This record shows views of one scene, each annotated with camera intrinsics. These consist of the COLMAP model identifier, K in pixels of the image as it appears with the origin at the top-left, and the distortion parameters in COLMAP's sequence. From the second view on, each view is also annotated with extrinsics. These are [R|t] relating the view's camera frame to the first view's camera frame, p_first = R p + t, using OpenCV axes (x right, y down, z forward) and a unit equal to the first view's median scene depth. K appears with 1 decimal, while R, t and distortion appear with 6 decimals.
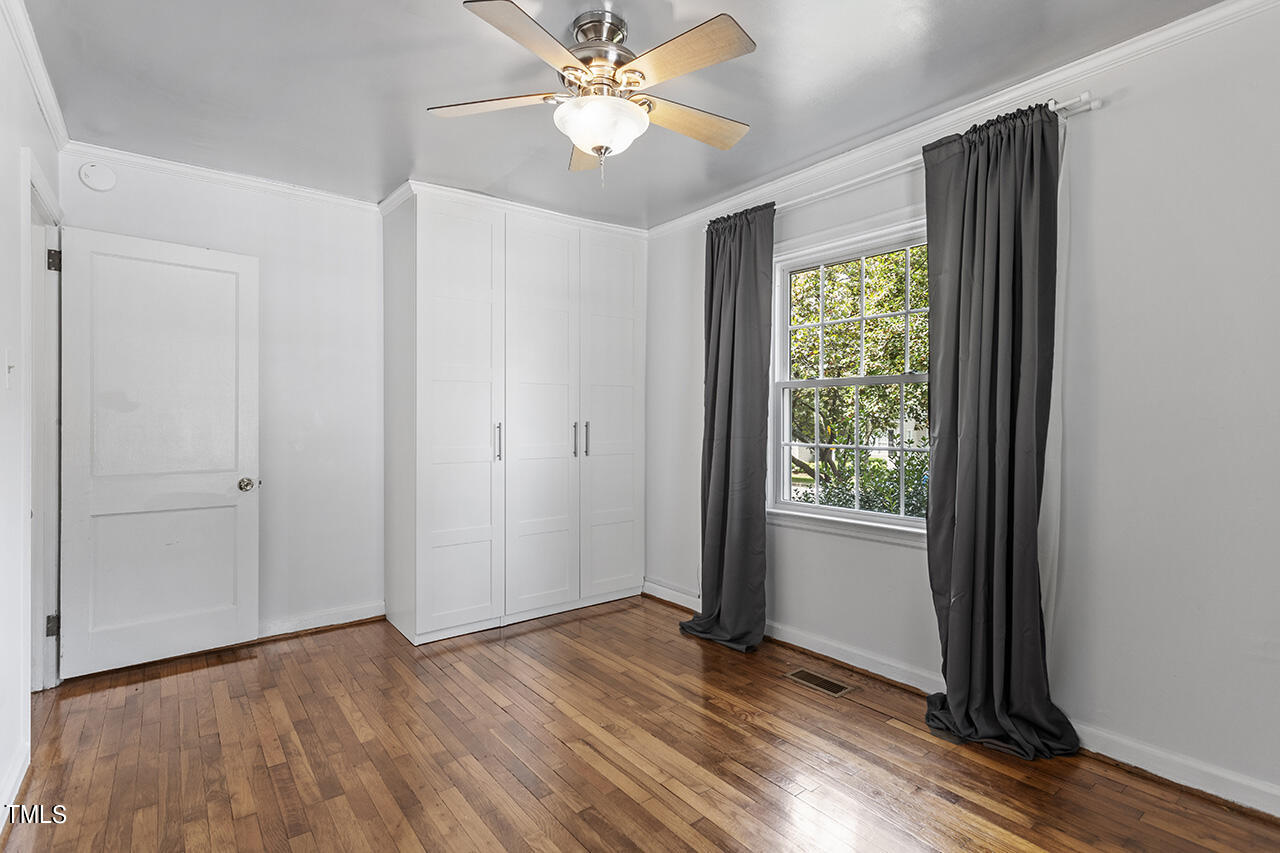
lens RADIAL K [[619.0, 0, 647.1], [0, 619.0, 421.2], [0, 0, 1]] dist [0.004021, 0.001446]
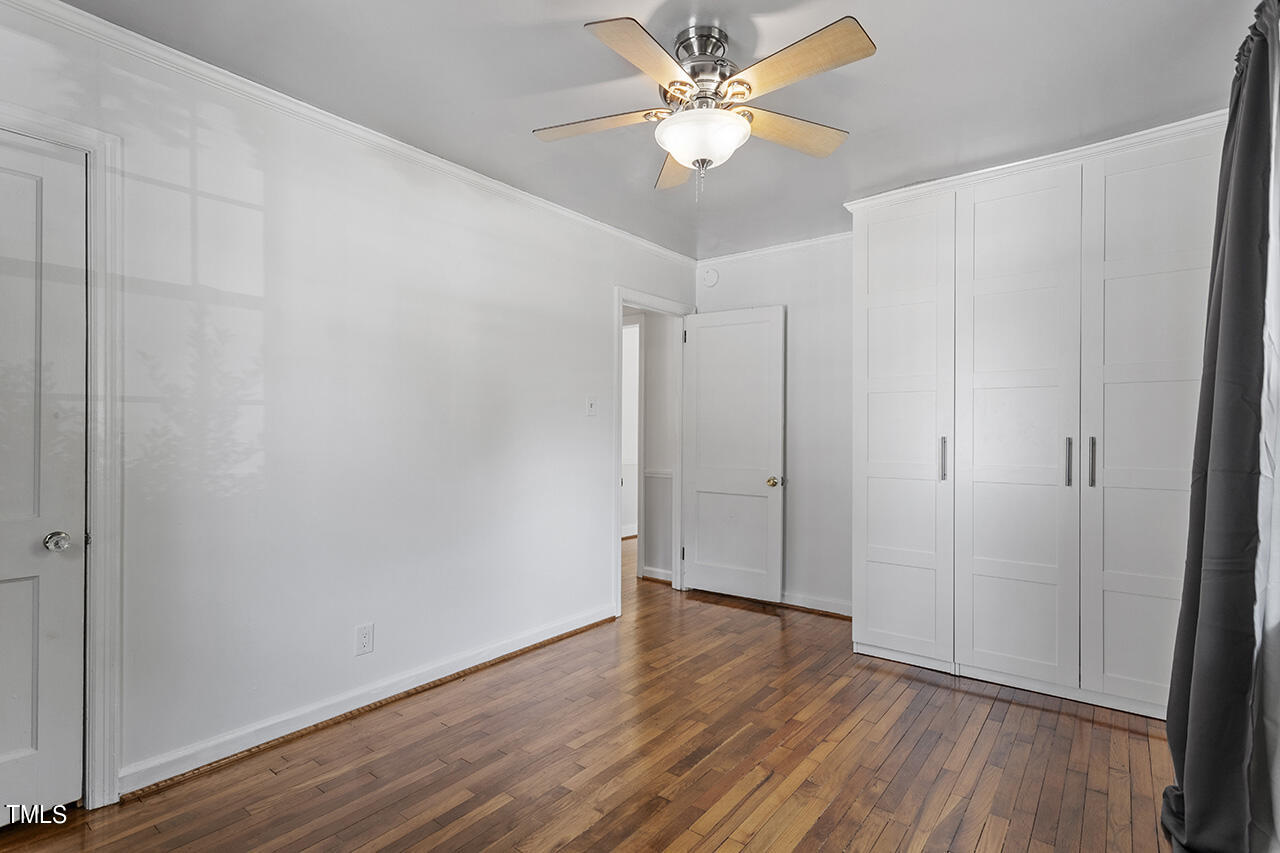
lens RADIAL K [[619.0, 0, 647.7], [0, 619.0, 432.6], [0, 0, 1]] dist [0.004021, 0.001446]
pose [[0.239385, 0.004285, -0.970915, 0.555565], [-0.006093, 0.999977, 0.002912, -0.004098], [0.970905, 0.005218, 0.239406, 0.427265]]
